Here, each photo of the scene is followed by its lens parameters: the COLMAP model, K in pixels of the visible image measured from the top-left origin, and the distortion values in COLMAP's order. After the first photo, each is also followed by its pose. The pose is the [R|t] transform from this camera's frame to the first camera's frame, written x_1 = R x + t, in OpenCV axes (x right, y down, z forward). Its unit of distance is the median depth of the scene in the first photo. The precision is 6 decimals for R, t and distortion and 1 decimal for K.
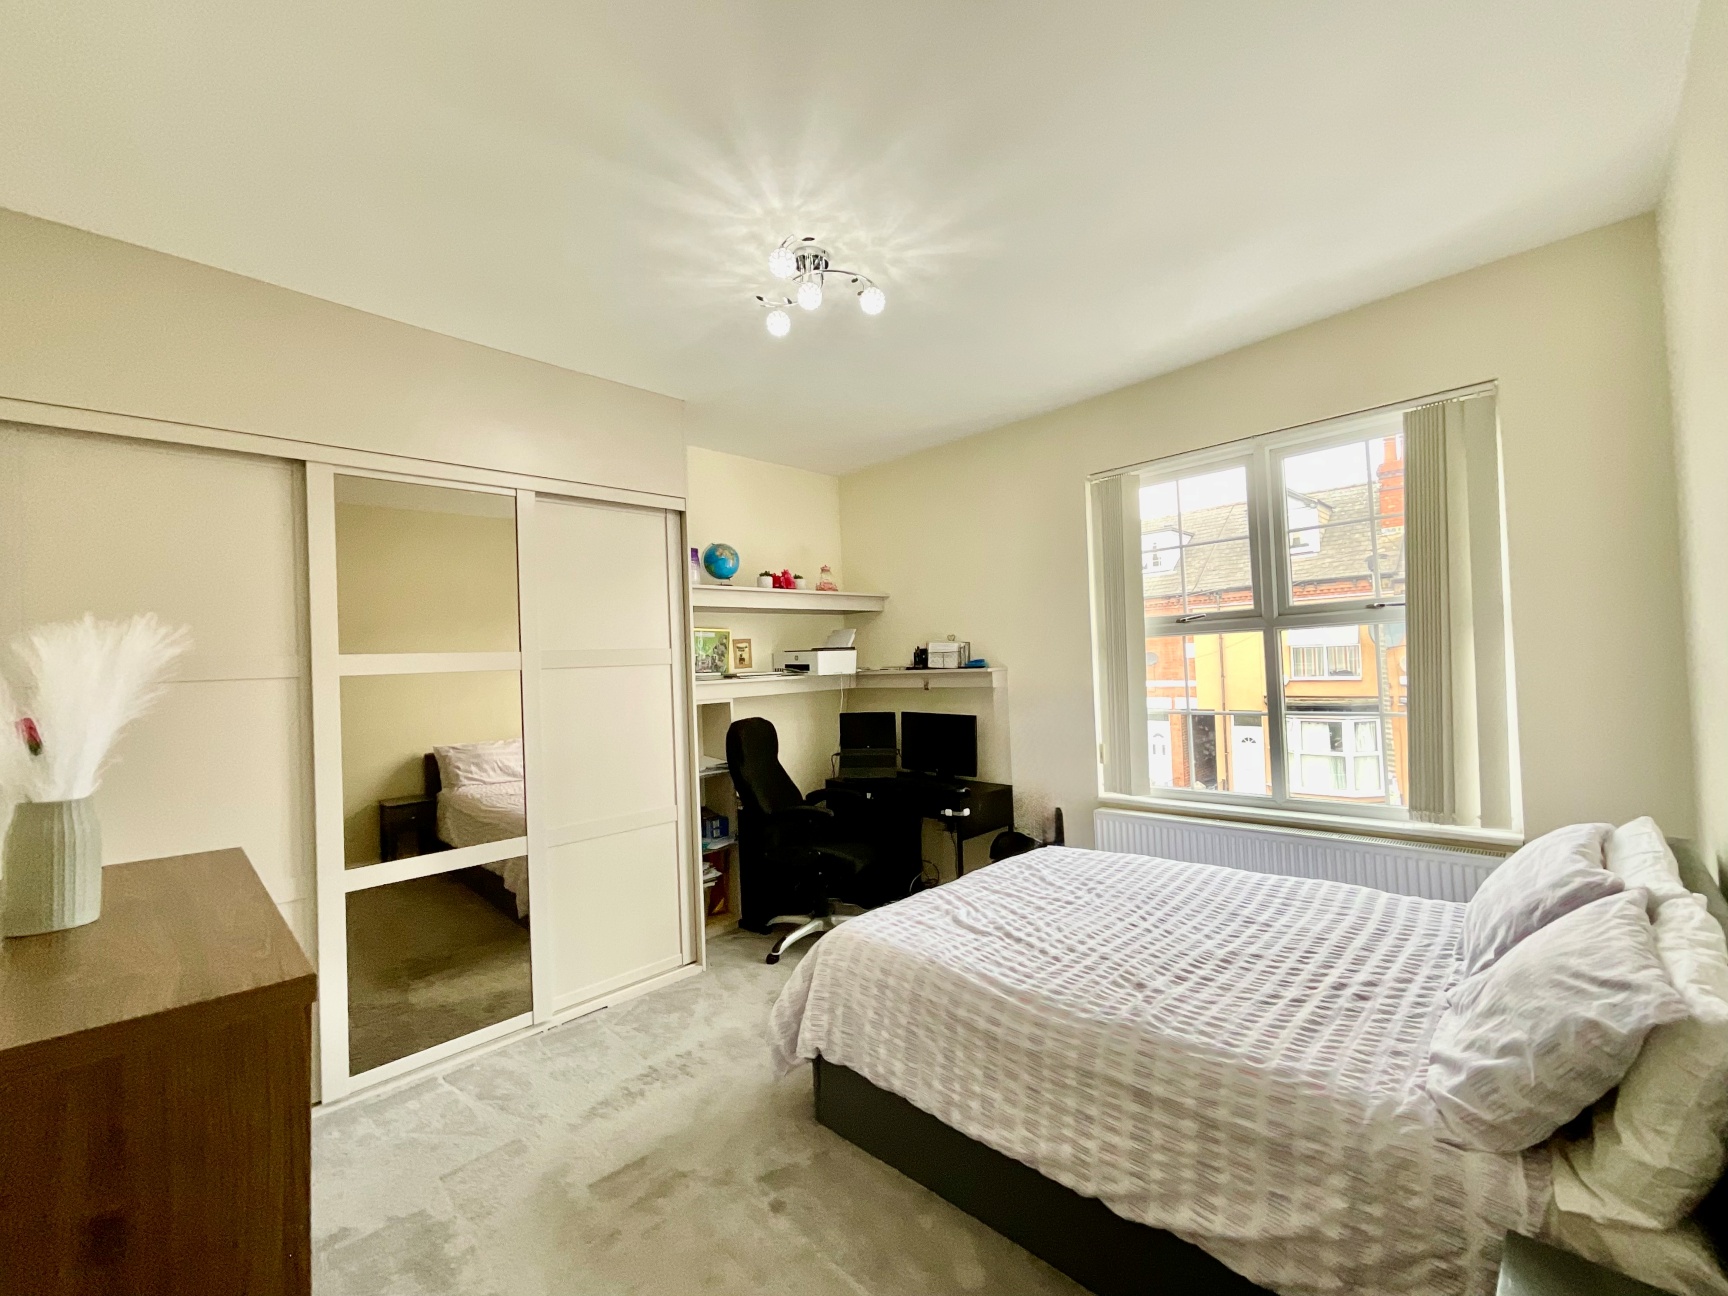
lens RADIAL K [[707.4, 0, 873.6], [0, 707.4, 650.9], [0, 0, 1]] dist [0.004533, -0.002123]
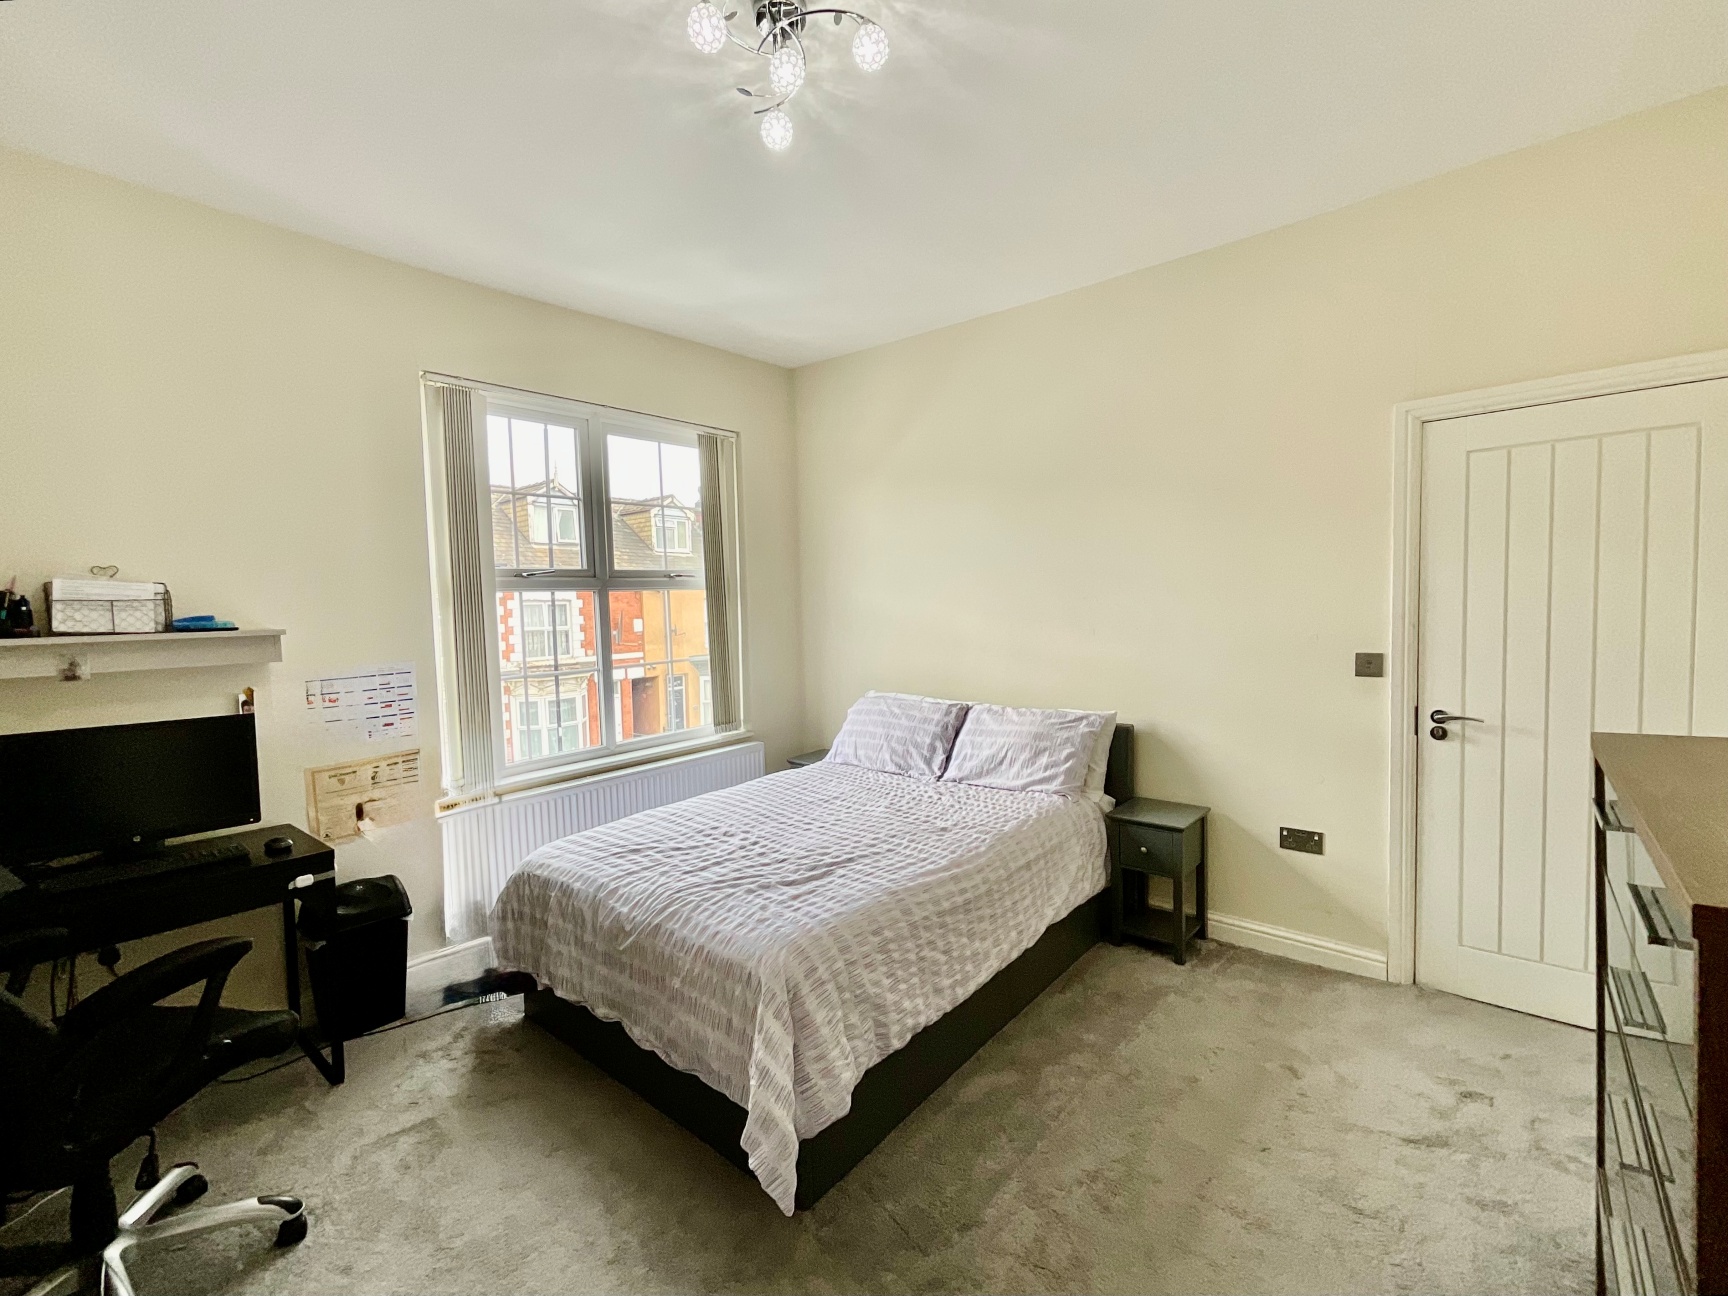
lens RADIAL K [[732.9, 0, 864.5], [0, 732.9, 644.8], [0, 0, 1]] dist [0.001249, 0.000109]
pose [[-0.058357, -0.009203, 0.998253, -0.697316], [0.018902, 0.999768, 0.010322, 0.059485], [-0.998117, 0.019471, -0.058170, 0.813326]]
